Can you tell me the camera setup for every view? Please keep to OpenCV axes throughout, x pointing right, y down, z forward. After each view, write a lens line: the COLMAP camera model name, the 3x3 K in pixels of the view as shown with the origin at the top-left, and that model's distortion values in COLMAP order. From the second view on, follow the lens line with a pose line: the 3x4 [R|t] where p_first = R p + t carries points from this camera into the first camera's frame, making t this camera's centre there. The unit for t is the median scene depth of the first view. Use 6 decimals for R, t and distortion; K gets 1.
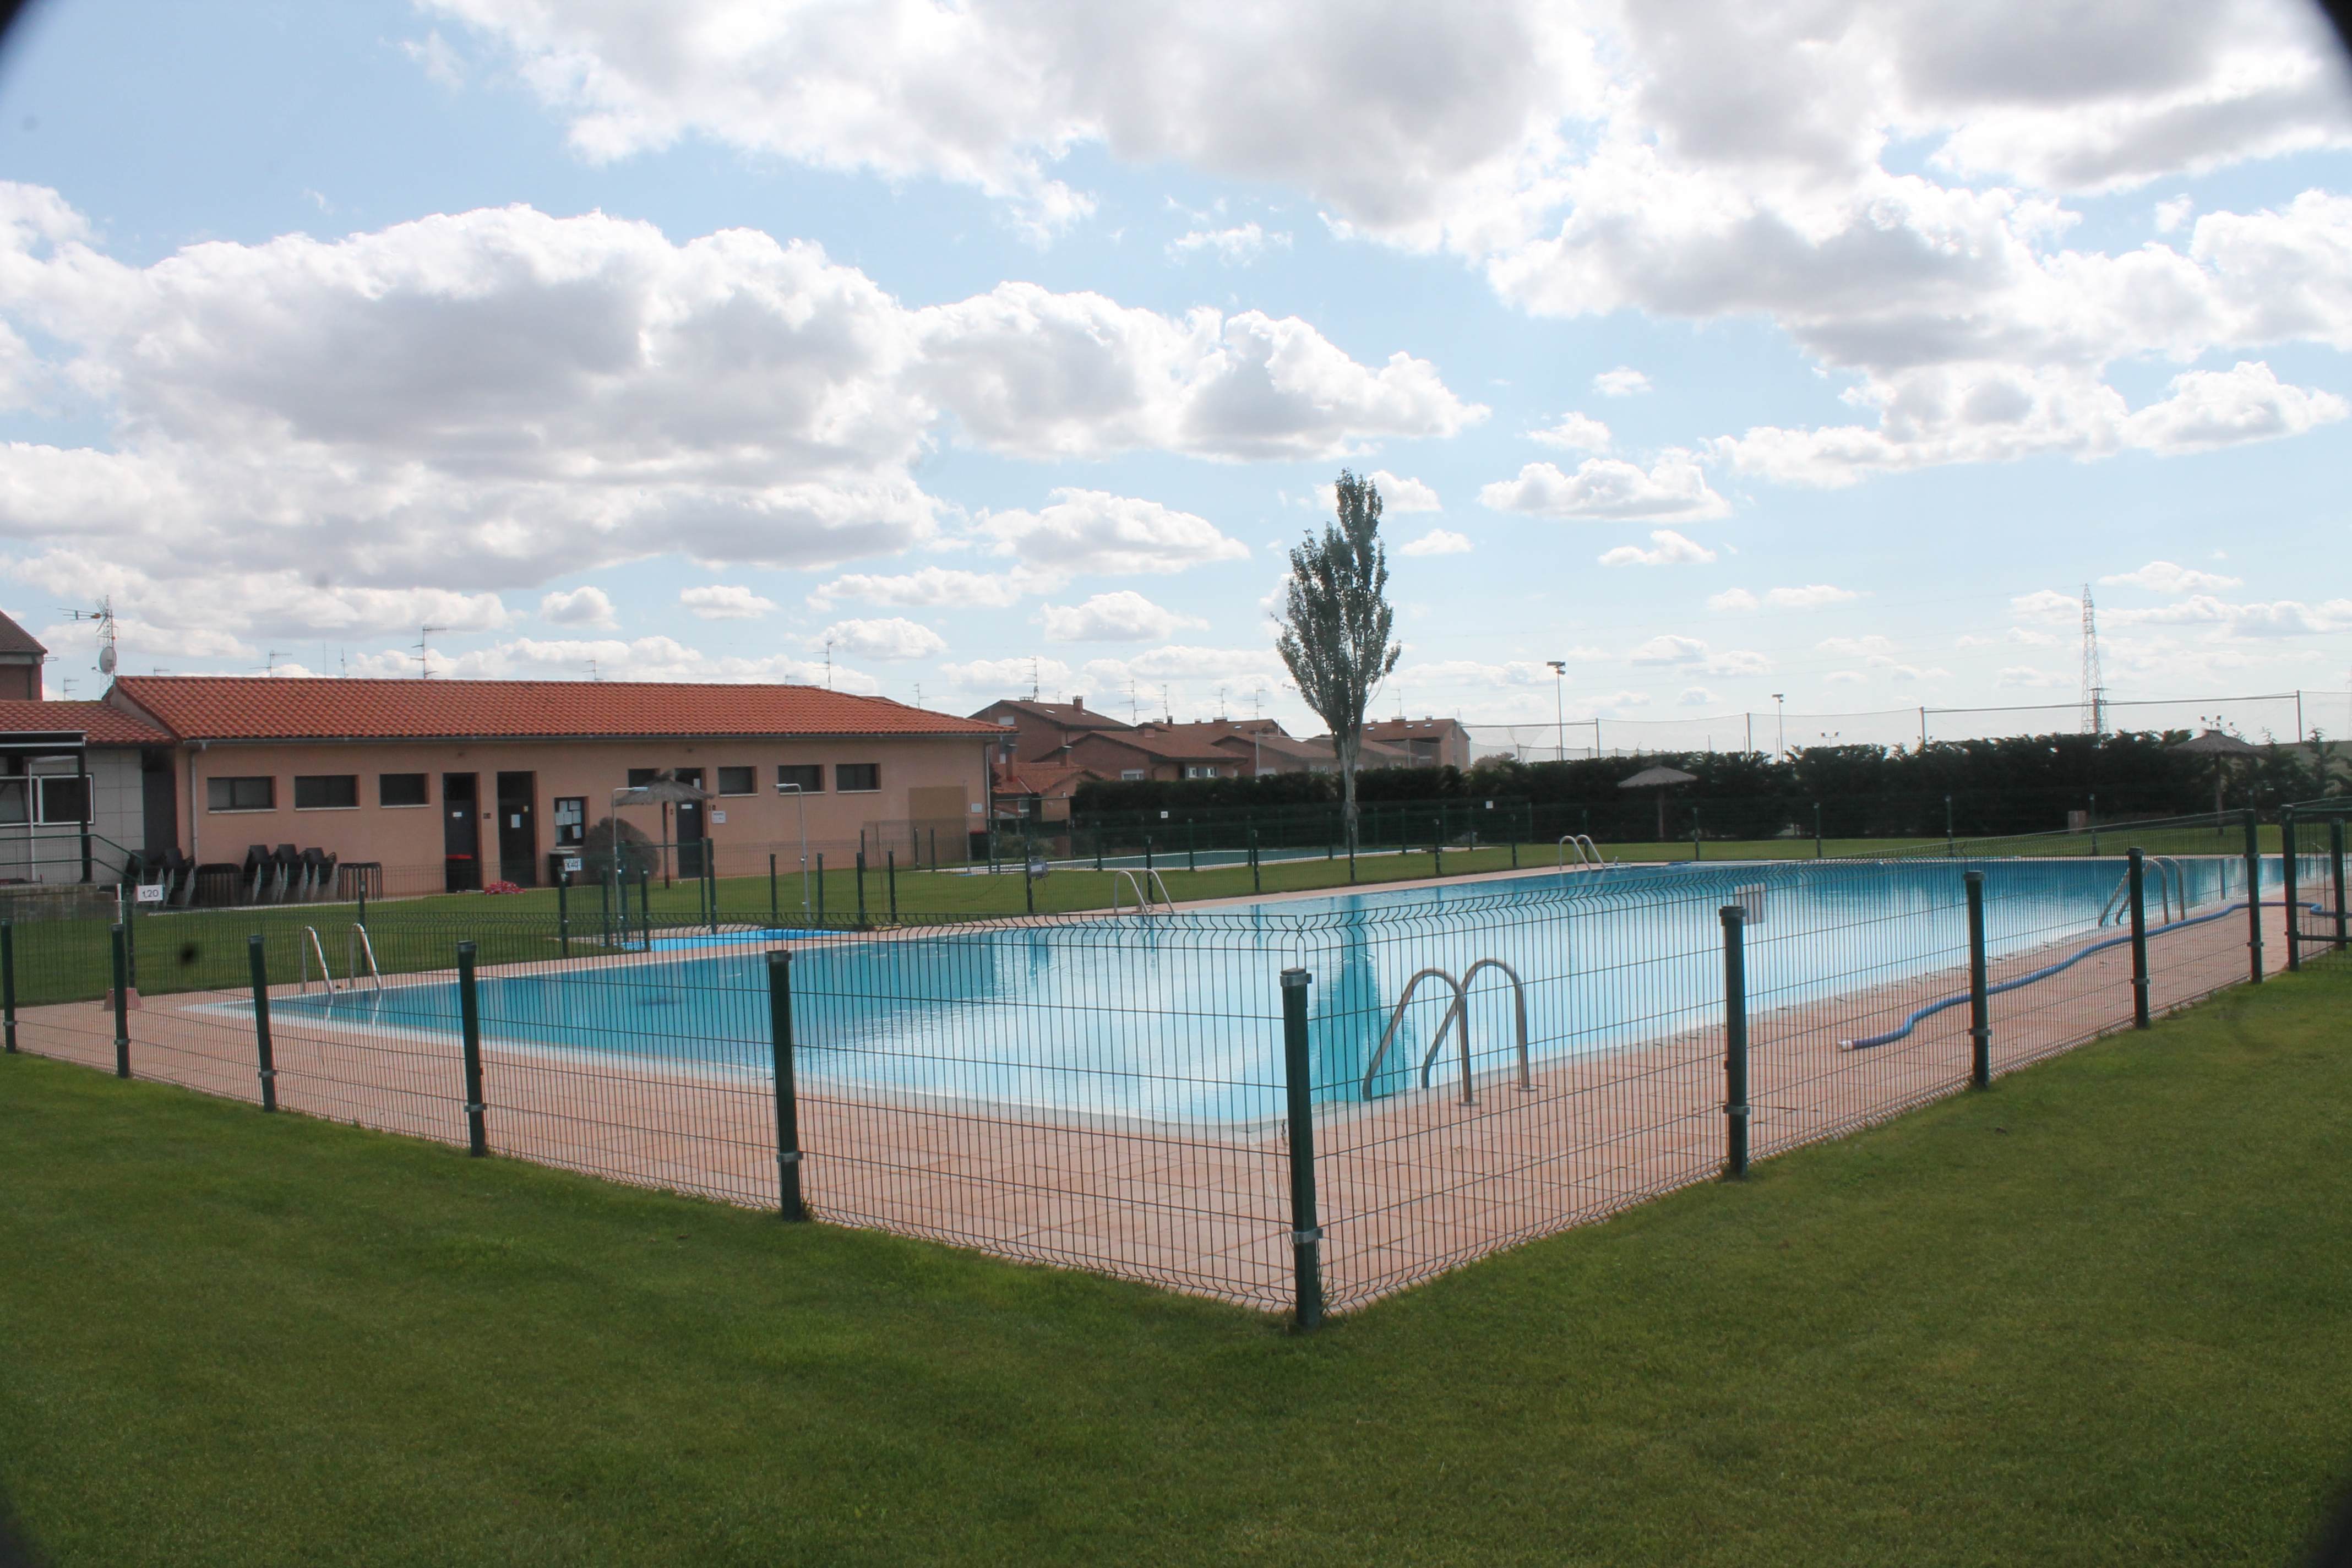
lens RADIAL K [[2010.0, 0, 1154.2], [0, 2010.0, 788.6], [0, 0, 1]] dist [-0.164455, 0.142594]
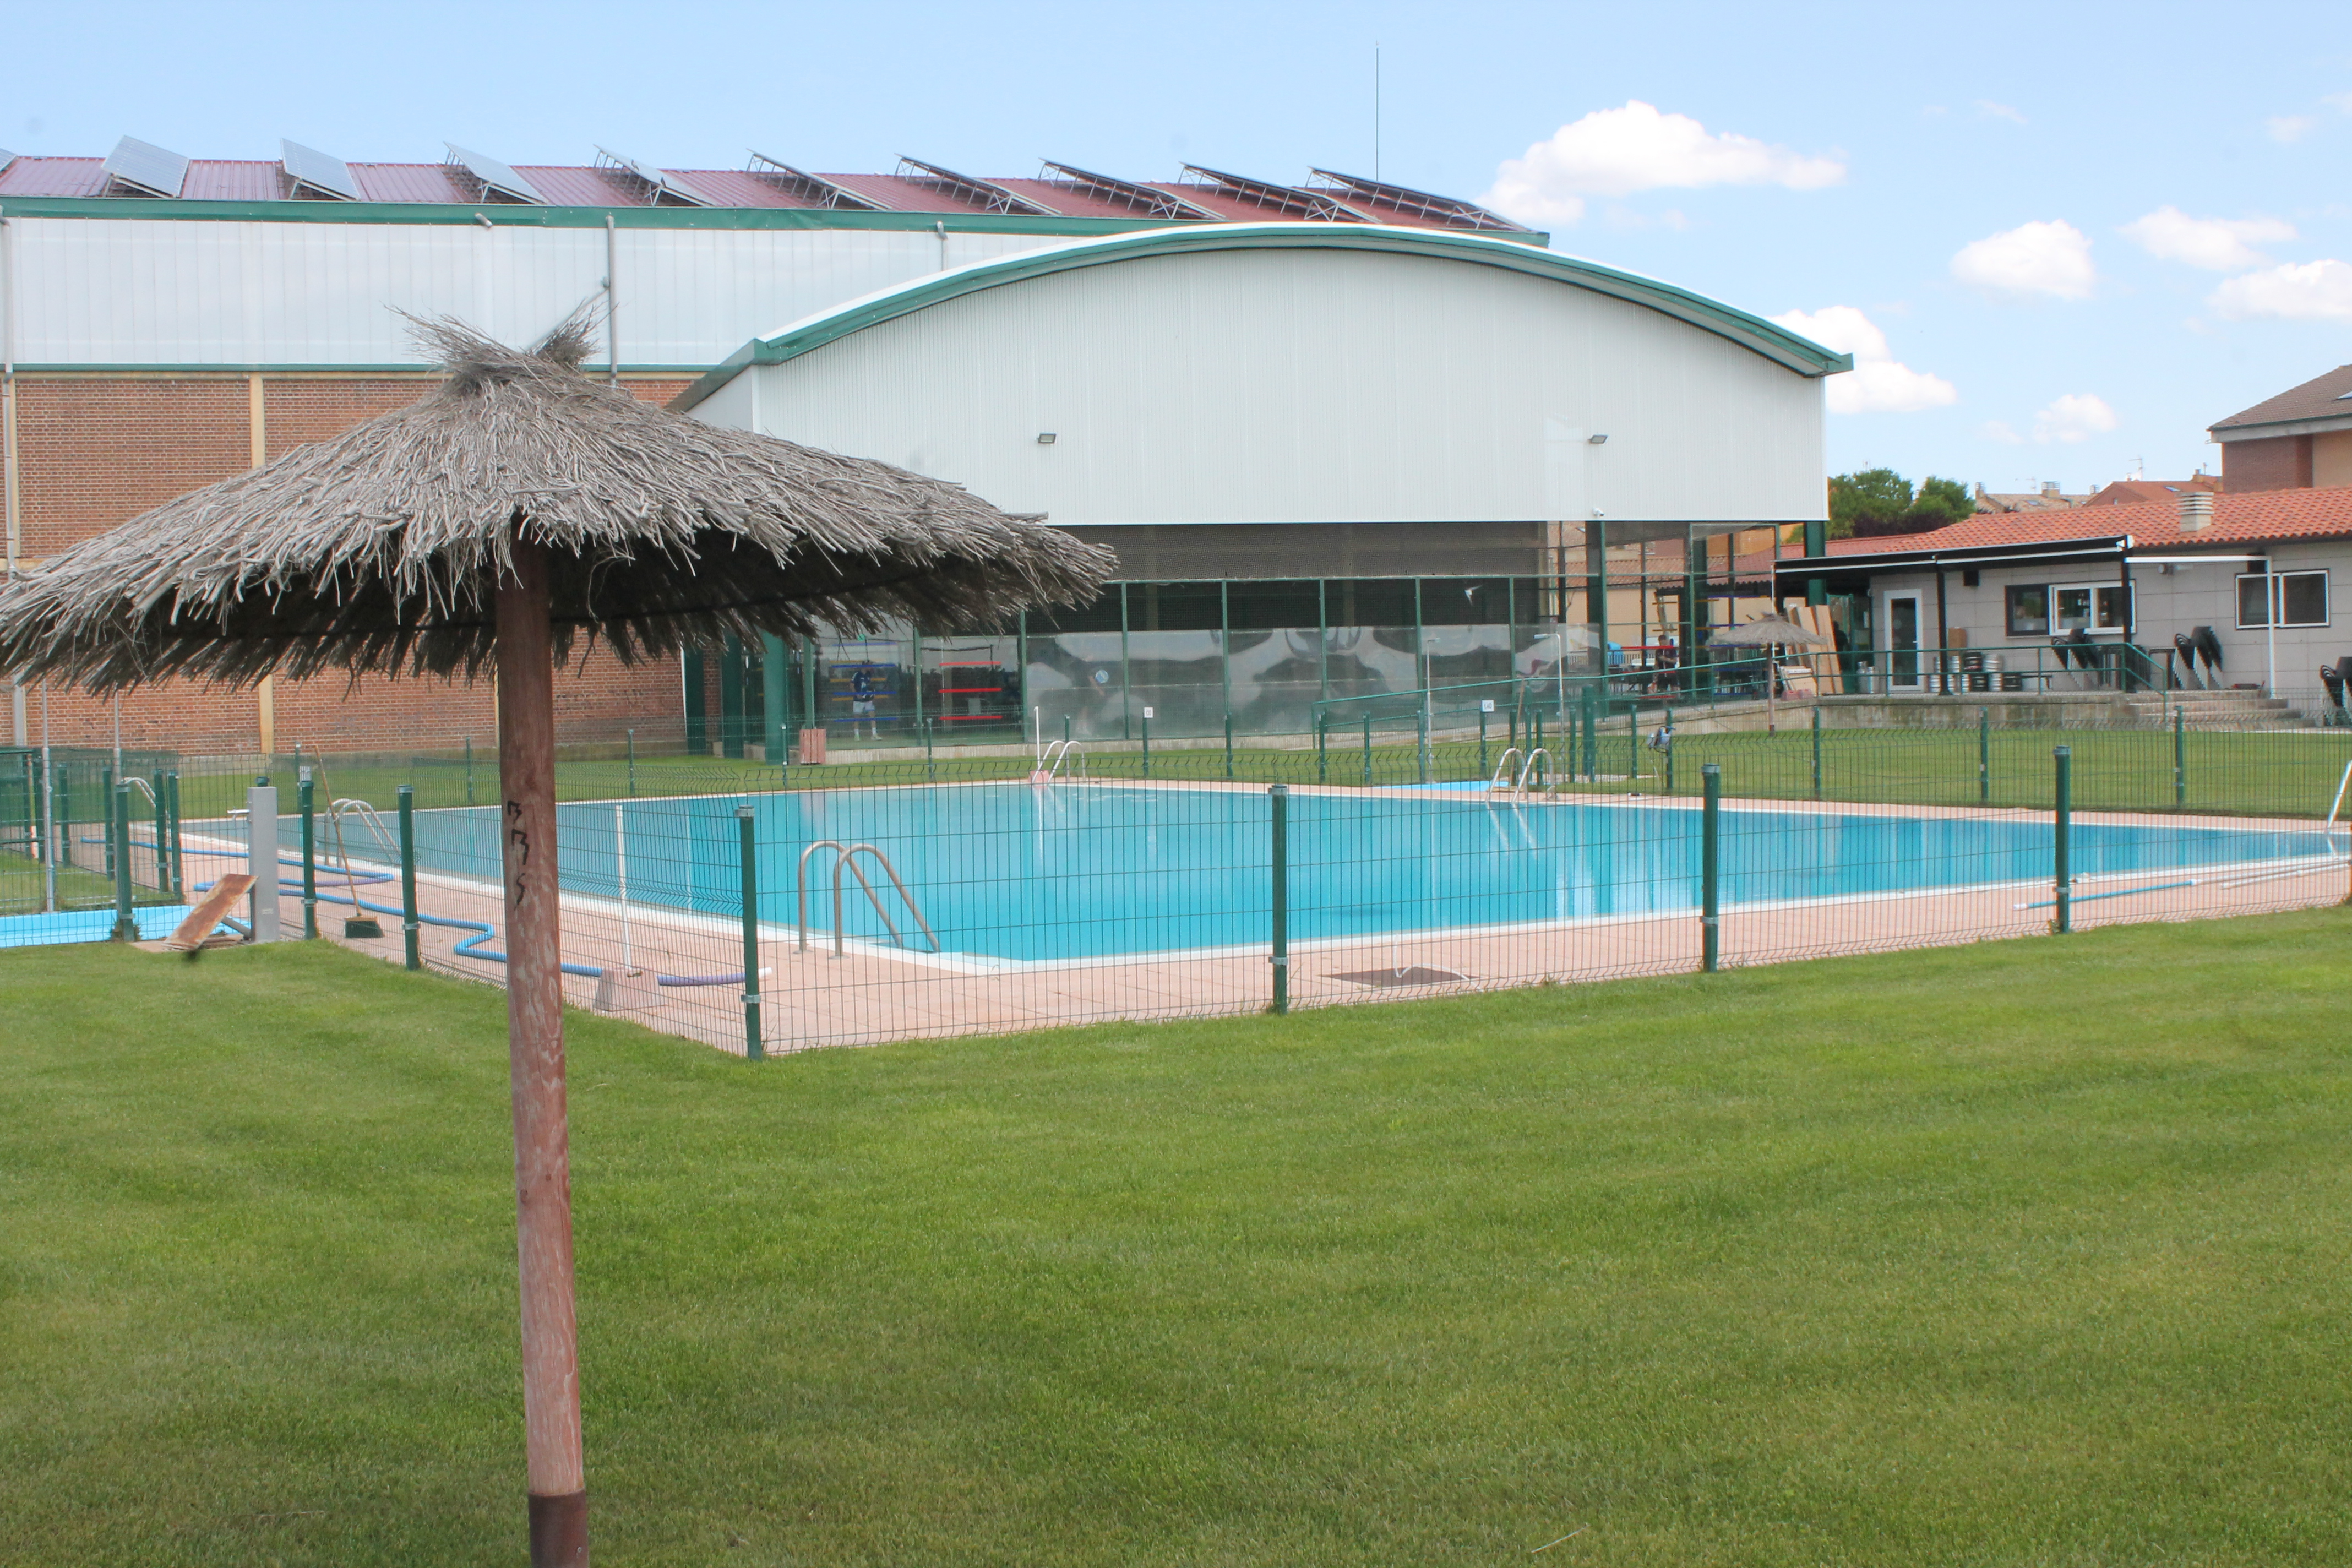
lens RADIAL K [[2820.2, 0, 1175.1], [0, 2820.2, 717.5], [0, 0, 1]] dist [-0.067014, 0.000000]
pose [[-0.296972, 0.063879, -0.952747, 0.552466], [0.043437, 0.997631, 0.053349, -0.020225], [0.953898, -0.025542, -0.299043, 0.572443]]
